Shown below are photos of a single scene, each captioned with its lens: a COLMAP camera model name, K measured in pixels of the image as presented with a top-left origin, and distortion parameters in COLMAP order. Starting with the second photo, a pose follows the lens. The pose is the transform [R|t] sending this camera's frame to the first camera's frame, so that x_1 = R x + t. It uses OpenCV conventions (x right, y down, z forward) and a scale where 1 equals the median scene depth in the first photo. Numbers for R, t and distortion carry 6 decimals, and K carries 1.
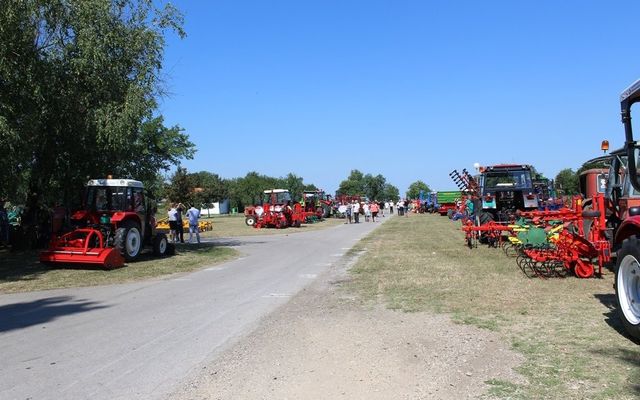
lens RADIAL K [[566.8, 0, 325.8], [0, 566.8, 198.1], [0, 0, 1]] dist [-0.175775, 0.154648]
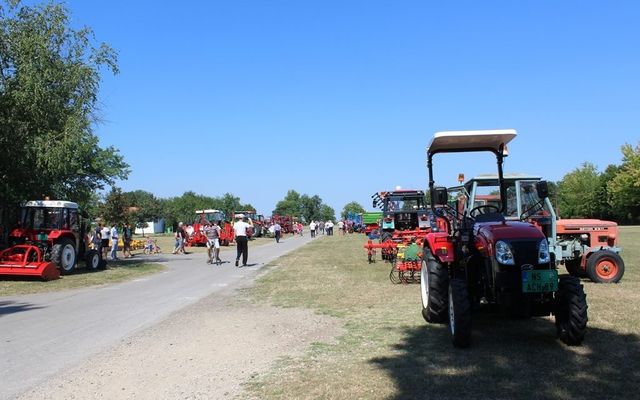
lens RADIAL K [[566.8, 0, 333.0], [0, 566.8, 198.3], [0, 0, 1]] dist [-0.175775, 0.154648]
pose [[0.992743, 0.008189, 0.119974, 0.047106], [-0.003993, 0.999373, -0.035172, -0.002288], [-0.120186, 0.034438, 0.992154, -0.154117]]
